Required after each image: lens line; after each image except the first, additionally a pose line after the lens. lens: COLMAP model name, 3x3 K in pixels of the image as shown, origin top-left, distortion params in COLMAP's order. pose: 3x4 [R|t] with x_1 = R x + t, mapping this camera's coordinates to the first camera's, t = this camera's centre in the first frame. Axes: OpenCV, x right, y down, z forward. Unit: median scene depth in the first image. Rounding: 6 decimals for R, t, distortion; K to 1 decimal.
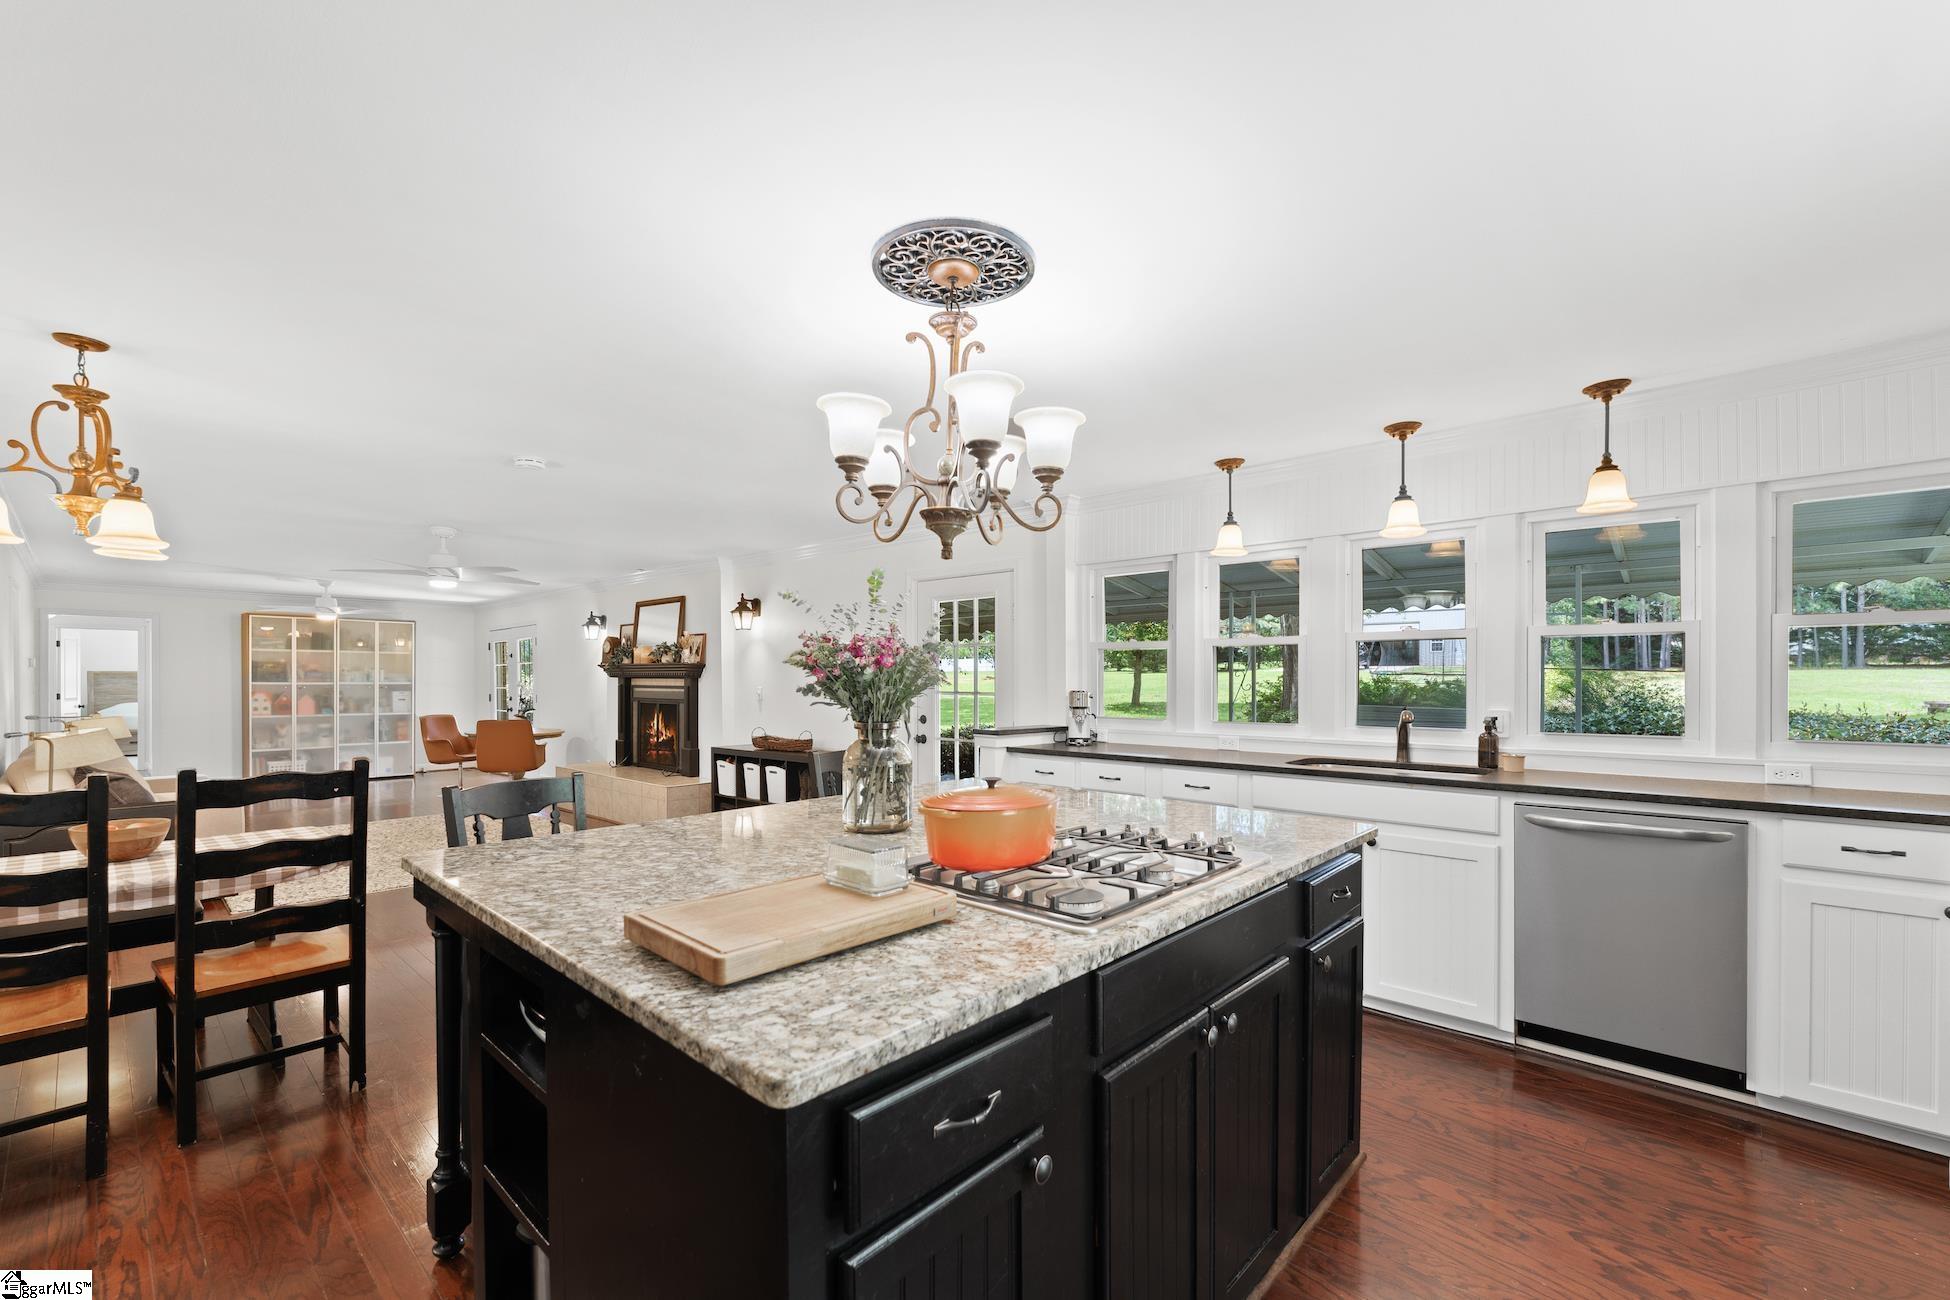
lens RADIAL K [[789.3, 0, 953.5], [0, 789.3, 685.5], [0, 0, 1]] dist [0.001107, -0.000317]
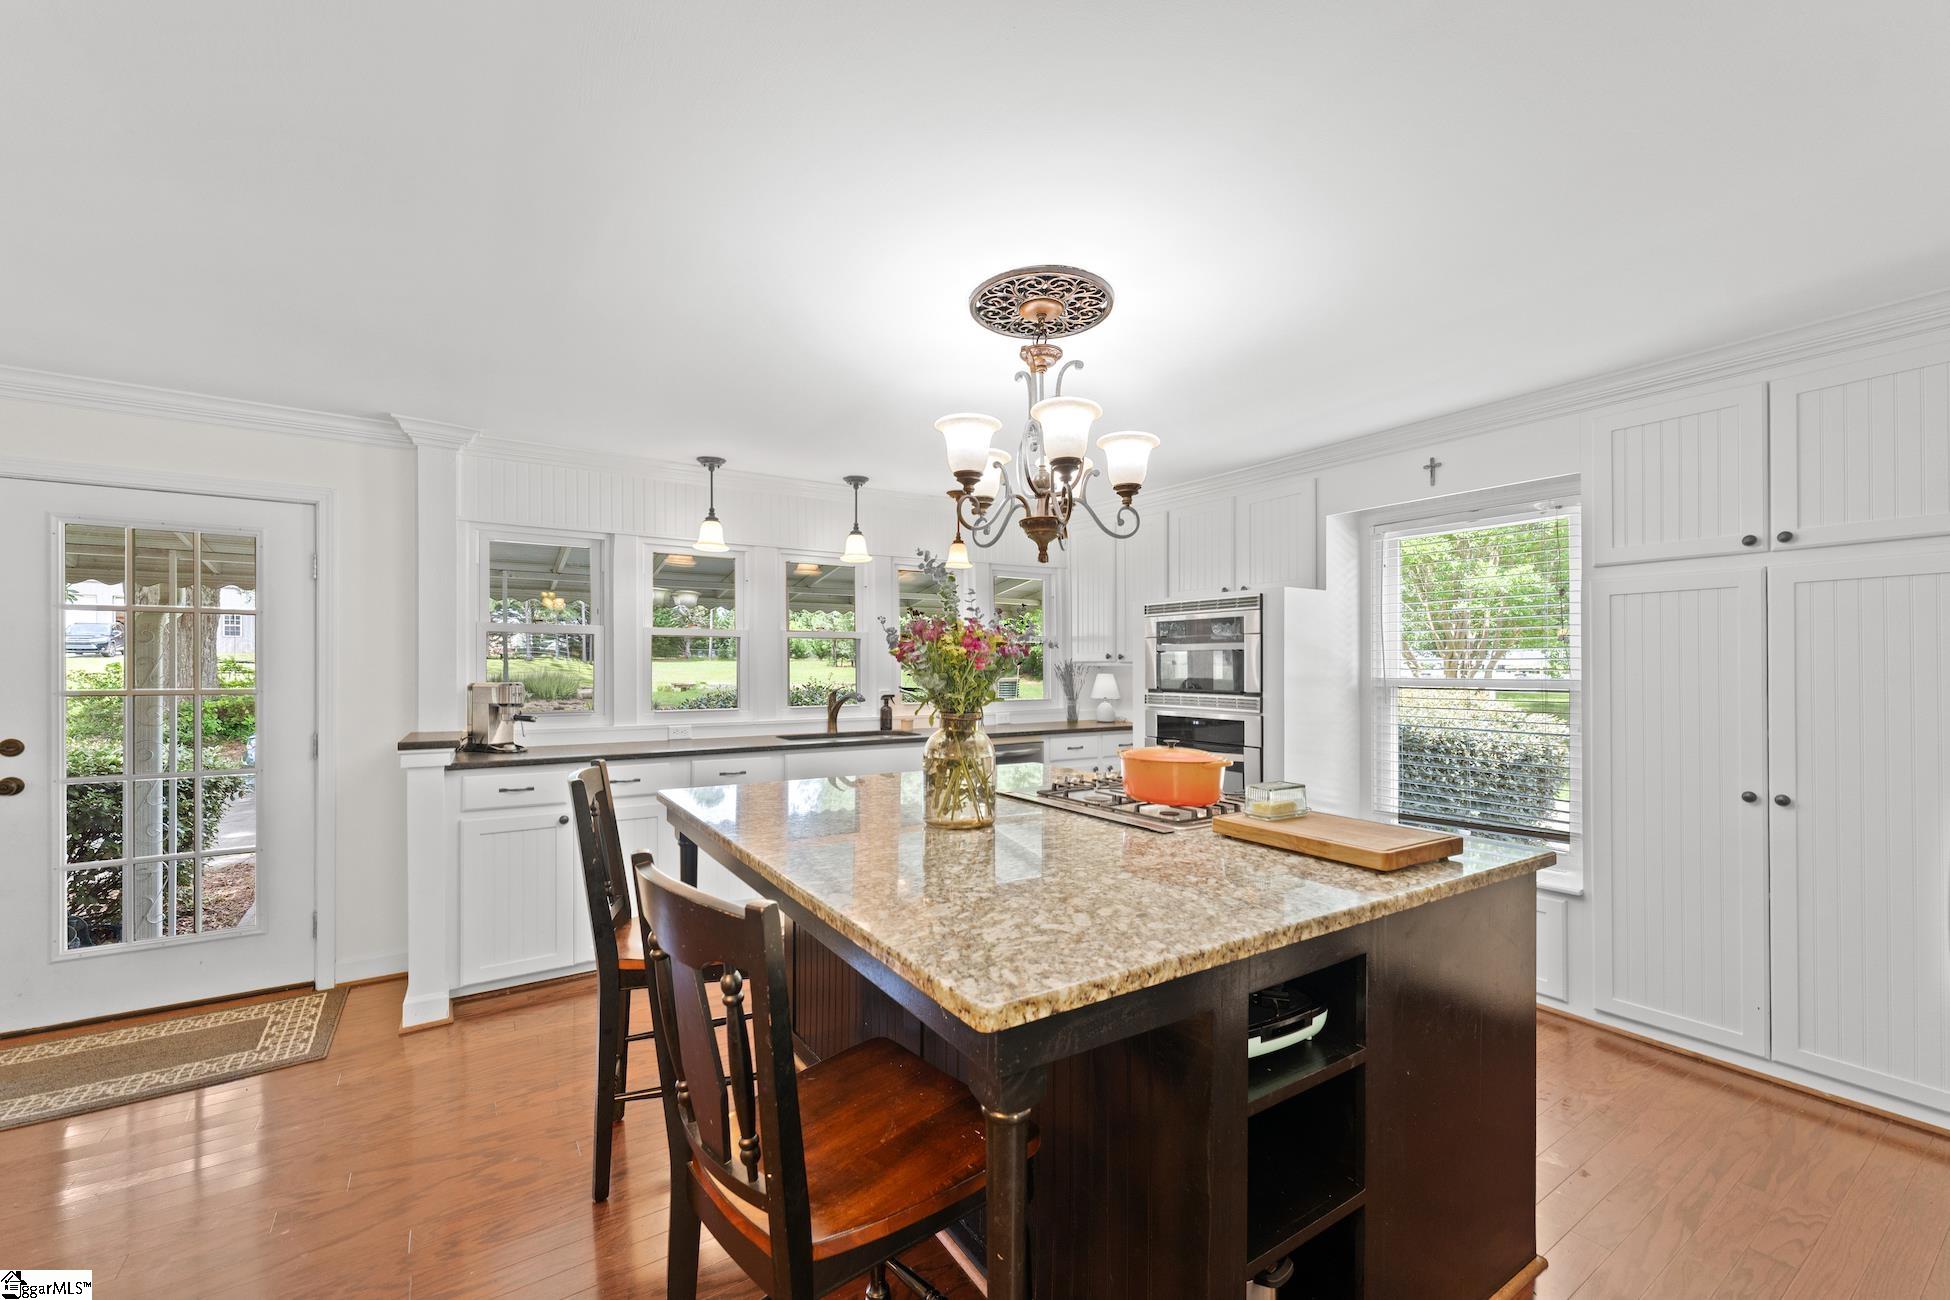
lens RADIAL K [[789.3, 0, 962.2], [0, 789.3, 659.0], [0, 0, 1]] dist [0.001107, -0.000317]
pose [[0.244145, 0.013576, 0.969644, -0.655213], [0.007578, 0.999845, -0.015907, -0.001434], [-0.969709, 0.011232, 0.244005, 0.488603]]
